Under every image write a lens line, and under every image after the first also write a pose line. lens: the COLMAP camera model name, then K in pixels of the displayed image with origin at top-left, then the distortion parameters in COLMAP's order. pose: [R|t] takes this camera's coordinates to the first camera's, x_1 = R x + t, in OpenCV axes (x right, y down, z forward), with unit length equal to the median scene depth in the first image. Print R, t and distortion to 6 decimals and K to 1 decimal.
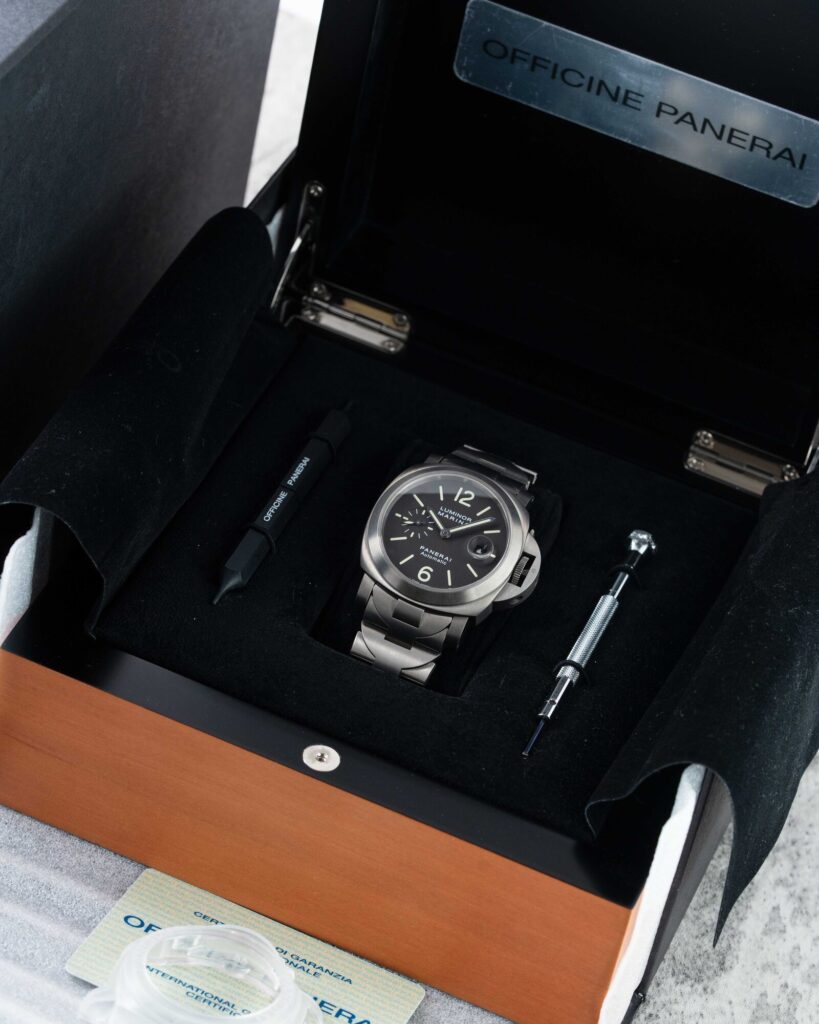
lens RADIAL K [[4657.3, 0, 409.5], [0, 4657.3, 512.0], [0, 0, 1]] dist [0.014179, 5.611288]
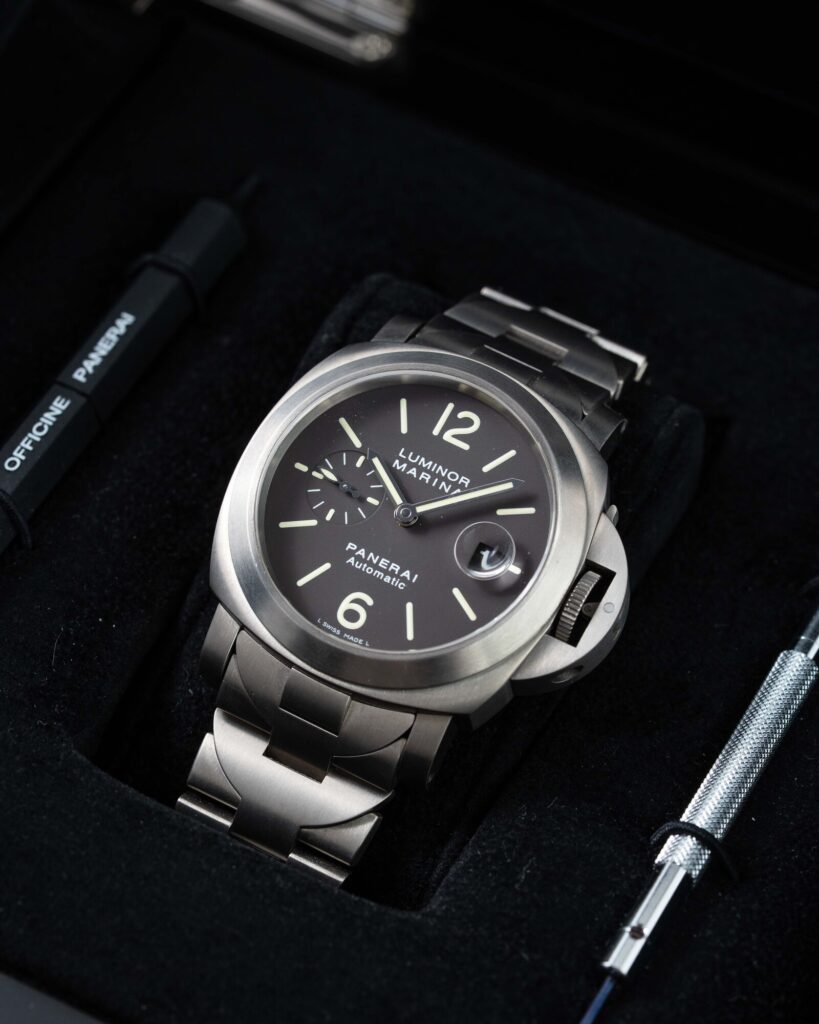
lens RADIAL K [[4657.3, 0, 409.5], [0, 4657.3, 512.0], [0, 0, 1]] dist [0.014179, 5.611288]
pose [[0.993746, 0.018777, -0.110074, 0.055215], [-0.007878, 0.995093, 0.098628, -0.037896], [0.111385, -0.097144, 0.989018, 0.576549]]
